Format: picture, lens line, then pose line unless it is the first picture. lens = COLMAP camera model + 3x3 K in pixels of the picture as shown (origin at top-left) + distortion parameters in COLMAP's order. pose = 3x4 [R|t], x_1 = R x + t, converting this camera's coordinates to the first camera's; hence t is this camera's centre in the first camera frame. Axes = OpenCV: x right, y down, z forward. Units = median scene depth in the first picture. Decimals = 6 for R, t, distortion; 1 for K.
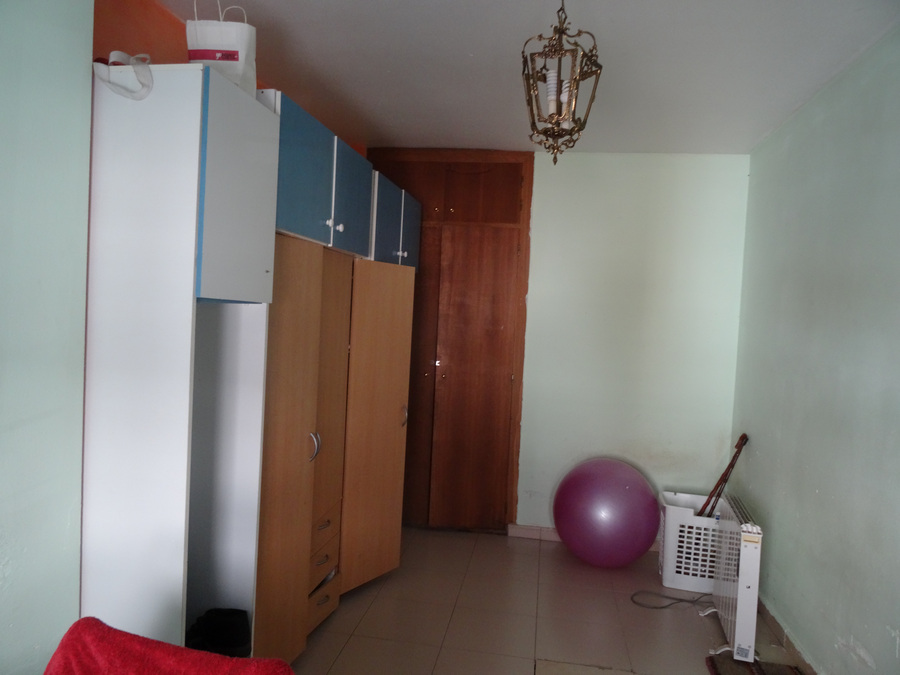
lens RADIAL K [[637.3, 0, 450.0], [0, 637.3, 338.7], [0, 0, 1]] dist [0.006436, -0.000745]
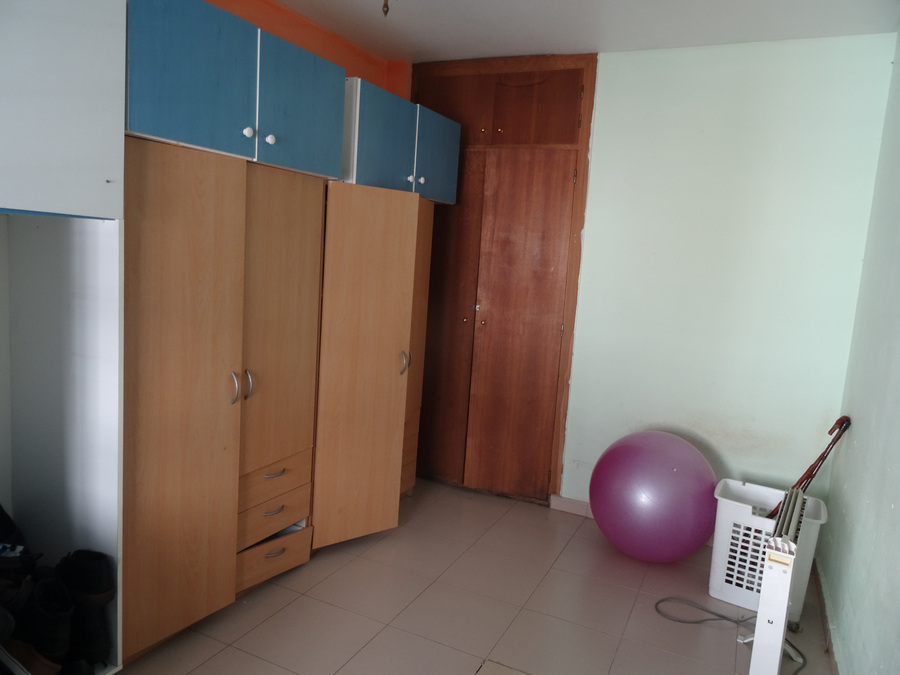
lens RADIAL K [[637.3, 0, 450.0], [0, 637.3, 335.6], [0, 0, 1]] dist [0.006436, -0.000745]
pose [[0.957961, 0.050617, -0.282397, 0.197505], [-0.030495, 0.996702, 0.075200, 0.011644], [0.285272, -0.063427, 0.956346, 0.139800]]
